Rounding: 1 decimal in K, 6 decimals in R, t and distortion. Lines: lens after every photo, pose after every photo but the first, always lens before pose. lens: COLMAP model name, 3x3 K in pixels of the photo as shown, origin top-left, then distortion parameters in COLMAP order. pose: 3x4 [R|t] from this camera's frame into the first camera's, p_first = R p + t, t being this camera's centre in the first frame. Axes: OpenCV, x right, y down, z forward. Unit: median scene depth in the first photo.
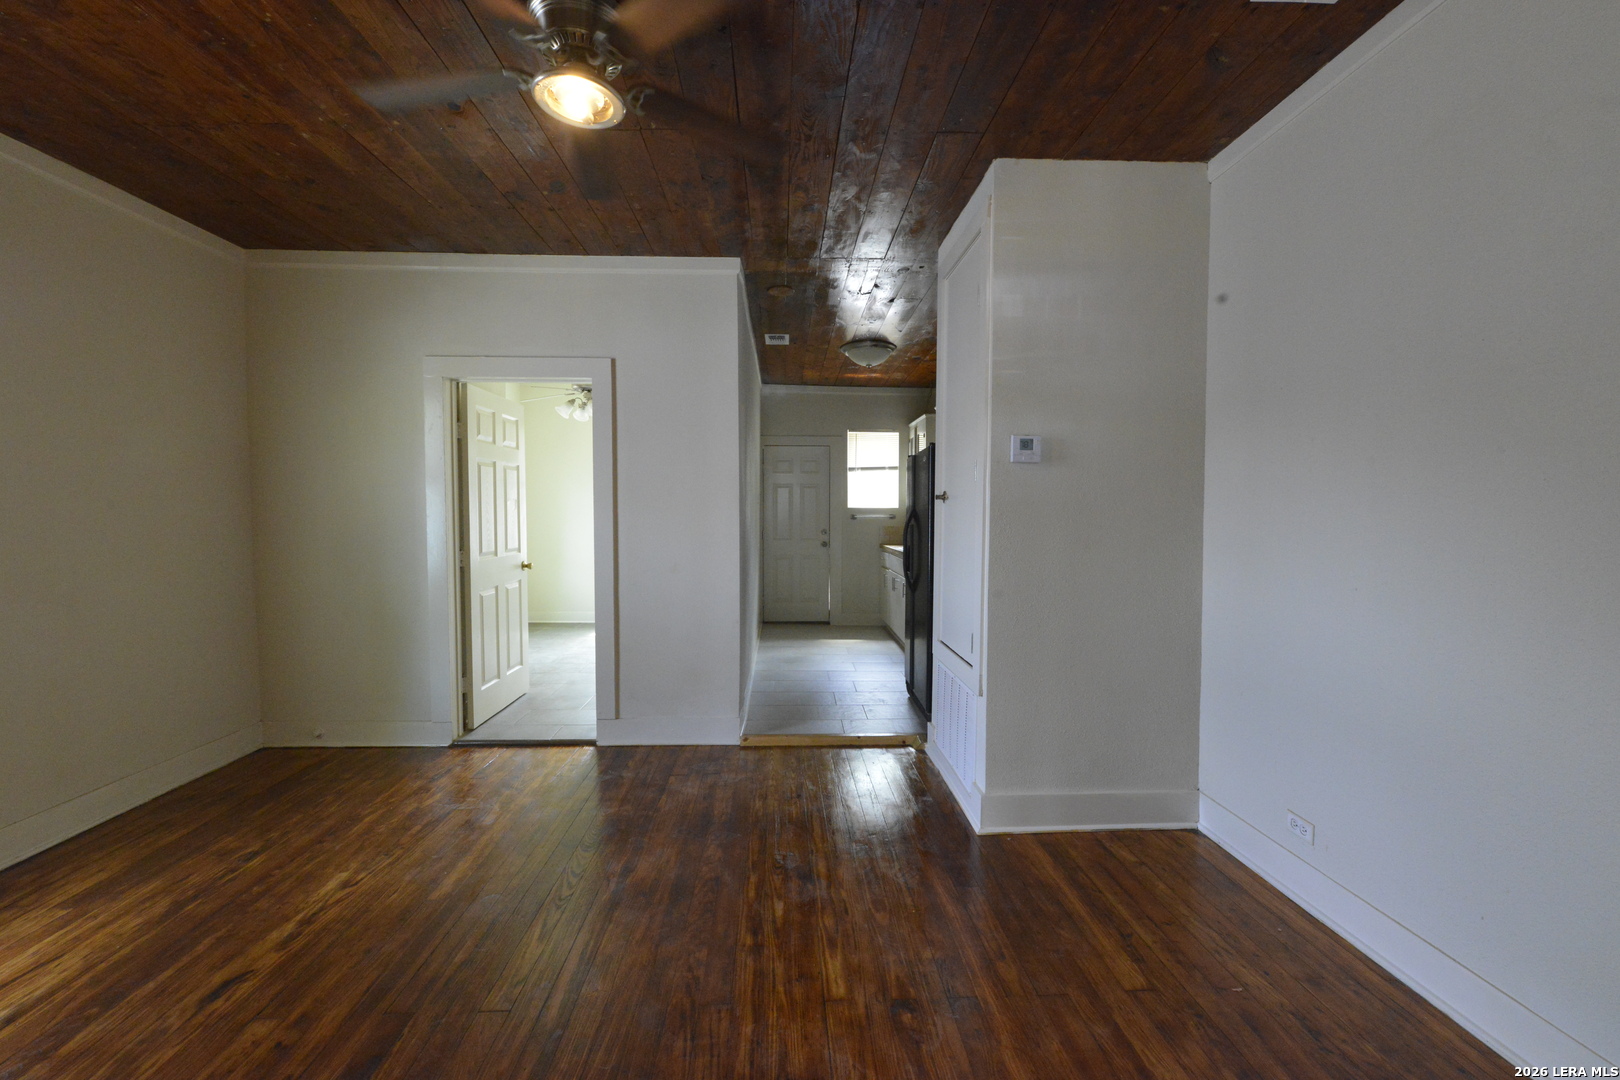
lens RADIAL K [[641.8, 0, 810.0], [0, 641.8, 540.0], [0, 0, 1]] dist [0.000710, 0.000052]
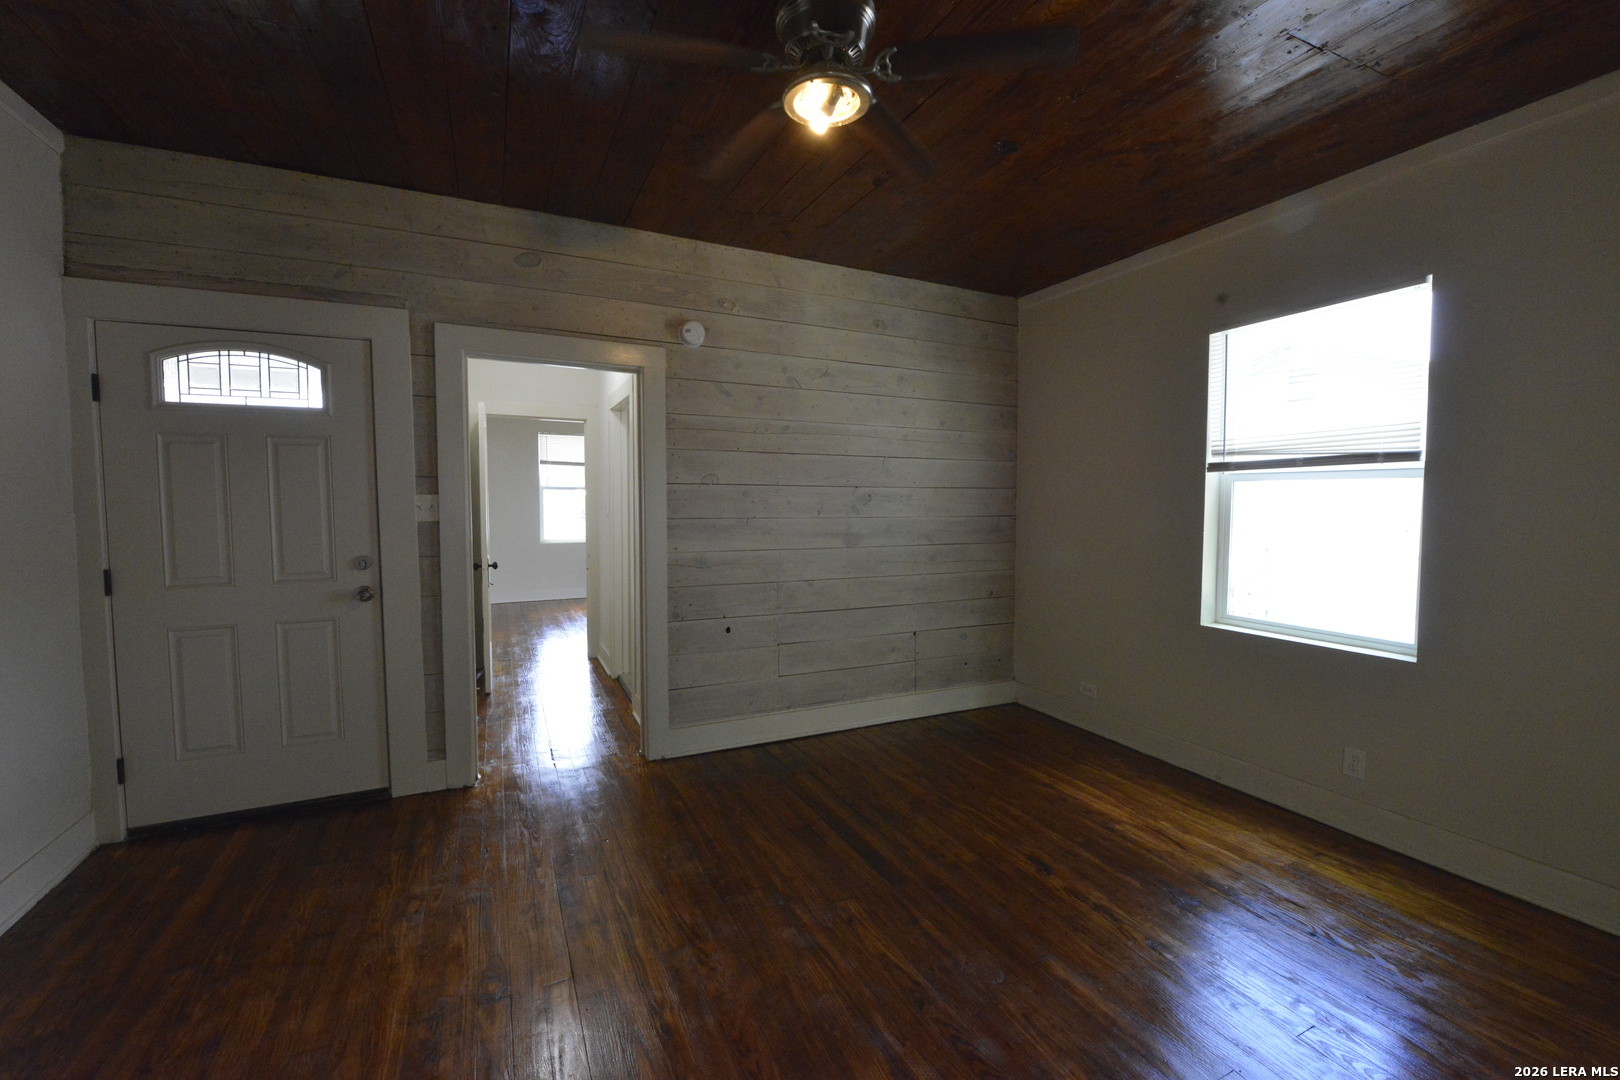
lens RADIAL K [[658.3, 0, 815.6], [0, 658.3, 535.1], [0, 0, 1]] dist [-0.001769, -0.000192]
pose [[-0.917942, 0.025296, -0.395908, 0.031764], [-0.015946, 0.994806, 0.100534, -0.065298], [0.396395, 0.098597, -0.912770, 0.982720]]
